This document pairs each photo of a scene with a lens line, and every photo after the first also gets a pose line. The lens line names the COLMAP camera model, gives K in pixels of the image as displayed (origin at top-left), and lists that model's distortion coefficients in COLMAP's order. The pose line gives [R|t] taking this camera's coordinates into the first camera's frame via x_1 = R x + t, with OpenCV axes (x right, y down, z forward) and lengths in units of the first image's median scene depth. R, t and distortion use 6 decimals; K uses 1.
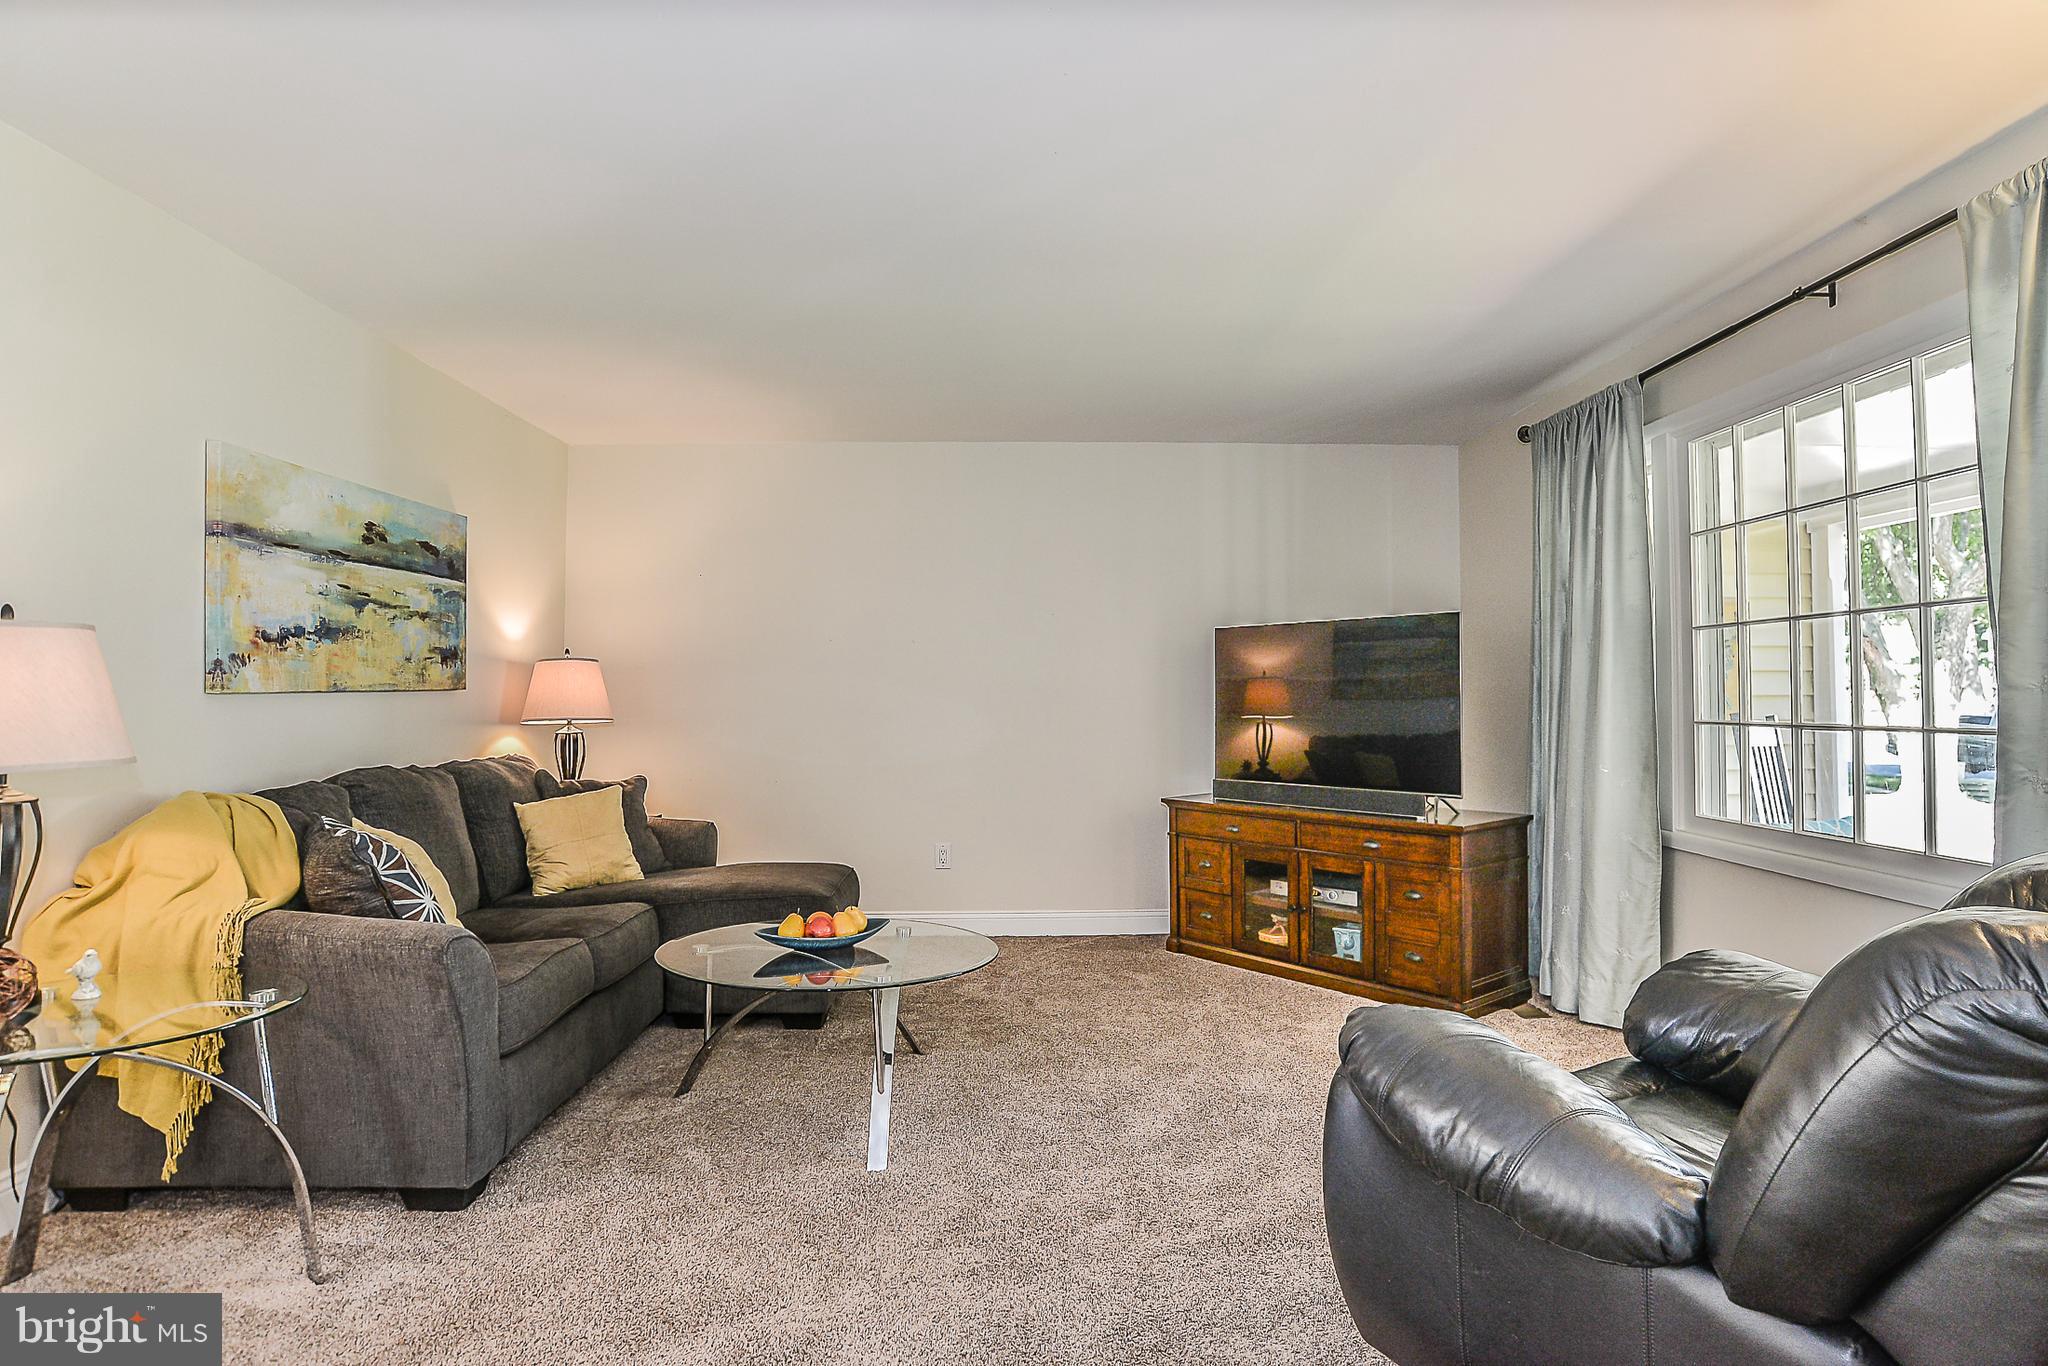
lens RADIAL K [[1059.8, 0, 1082.1], [0, 1059.8, 652.6], [0, 0, 1]] dist [-0.070291, 0.024738]
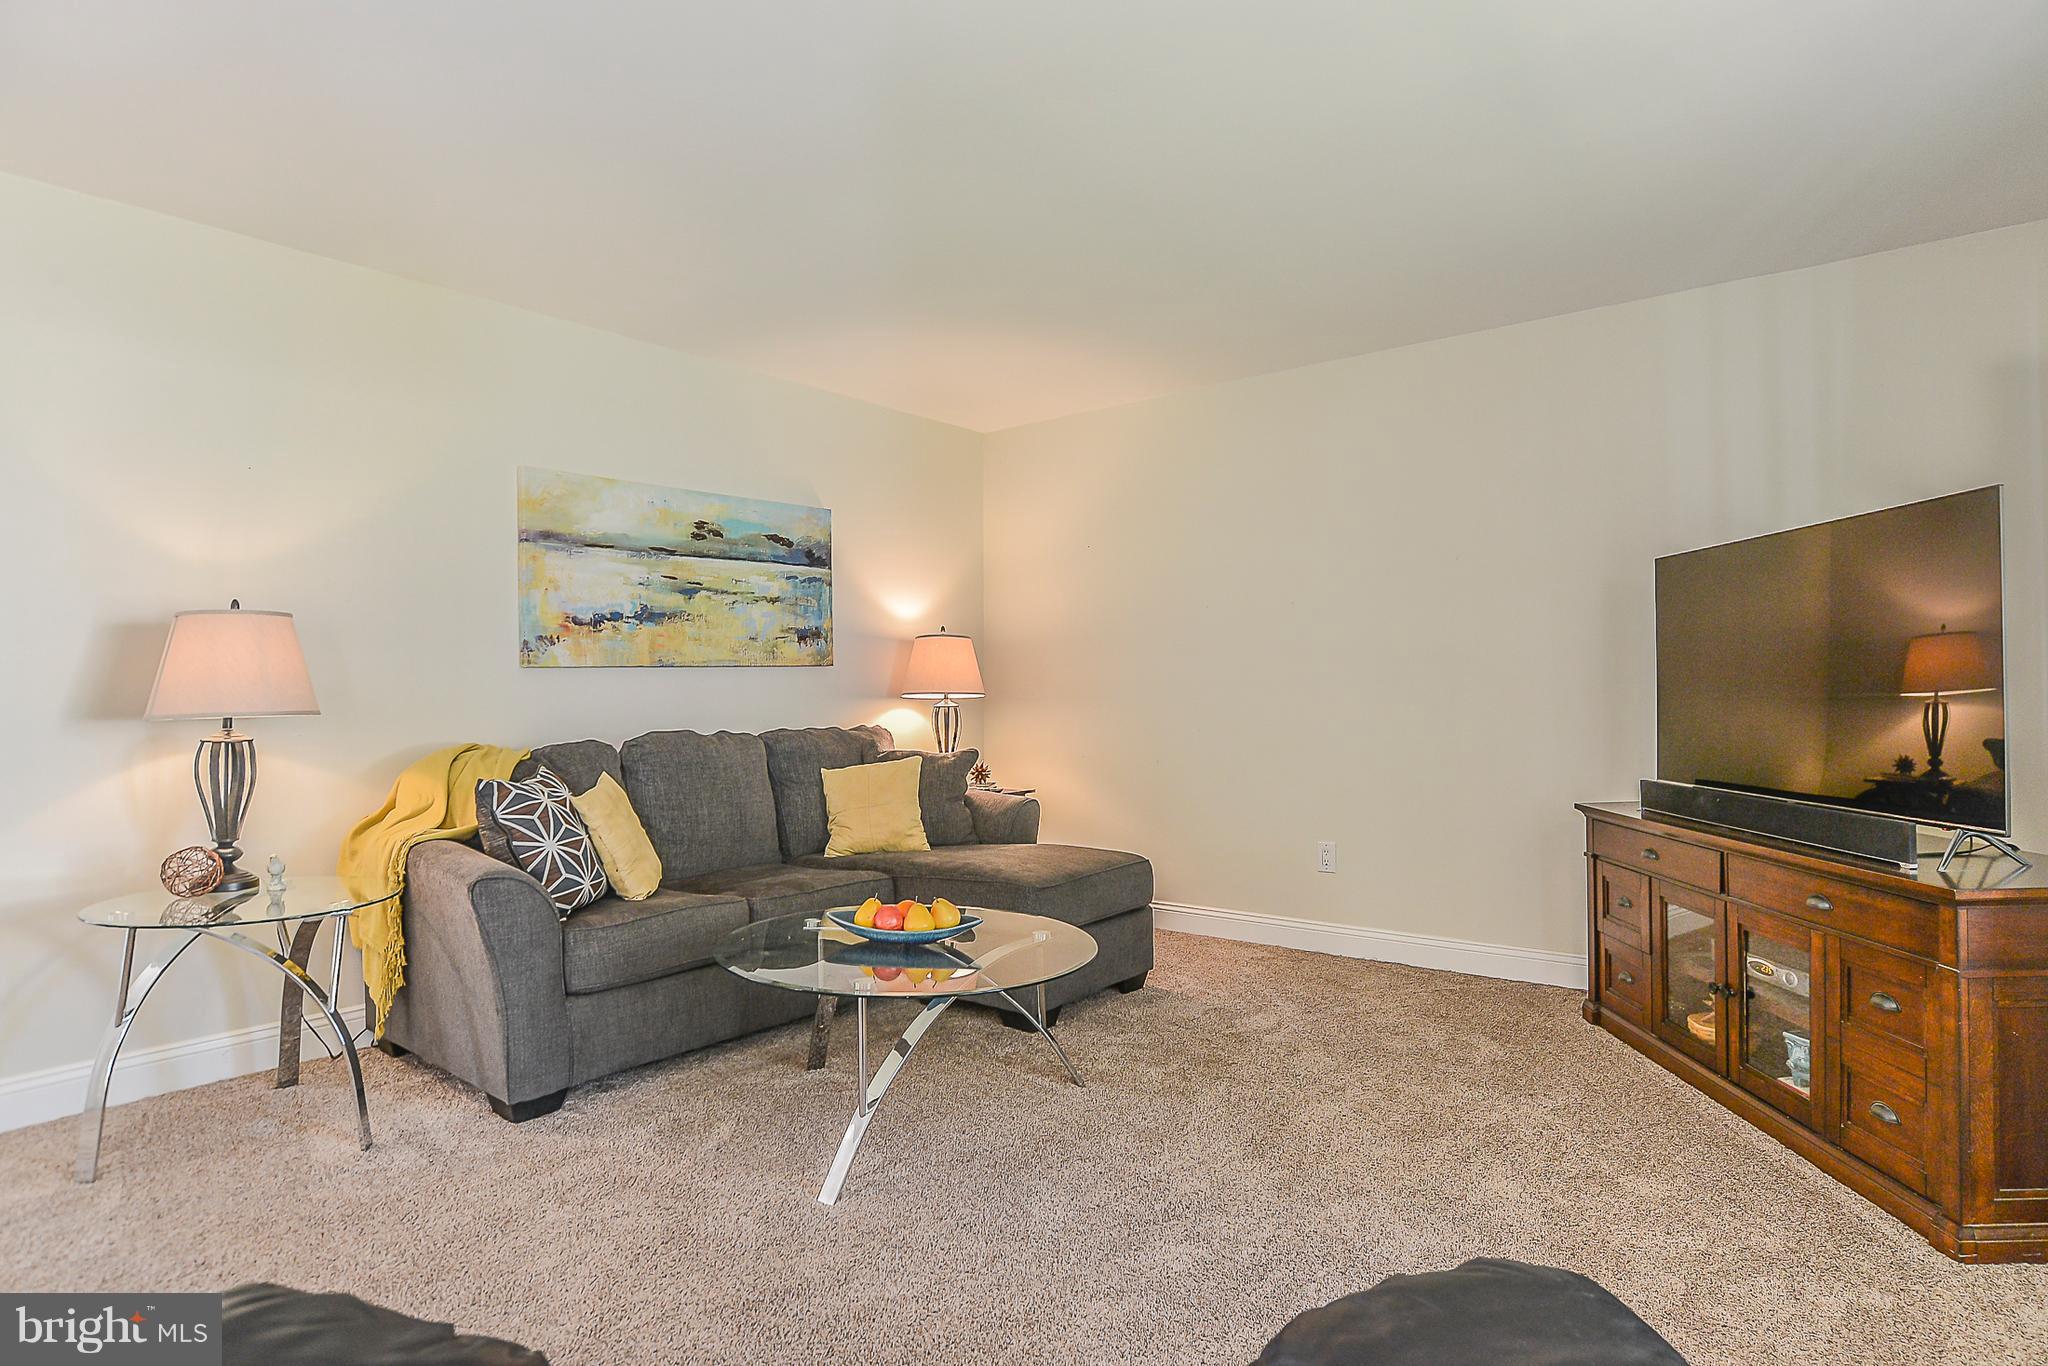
lens RADIAL K [[1059.8, 0, 1082.1], [0, 1059.8, 652.6], [0, 0, 1]] dist [-0.070291, 0.024738]
pose [[0.766864, -0.024569, -0.641339, 0.382368], [0.033684, 0.999431, 0.001989, 0.032702], [0.640925, -0.023128, 0.767255, 0.351312]]
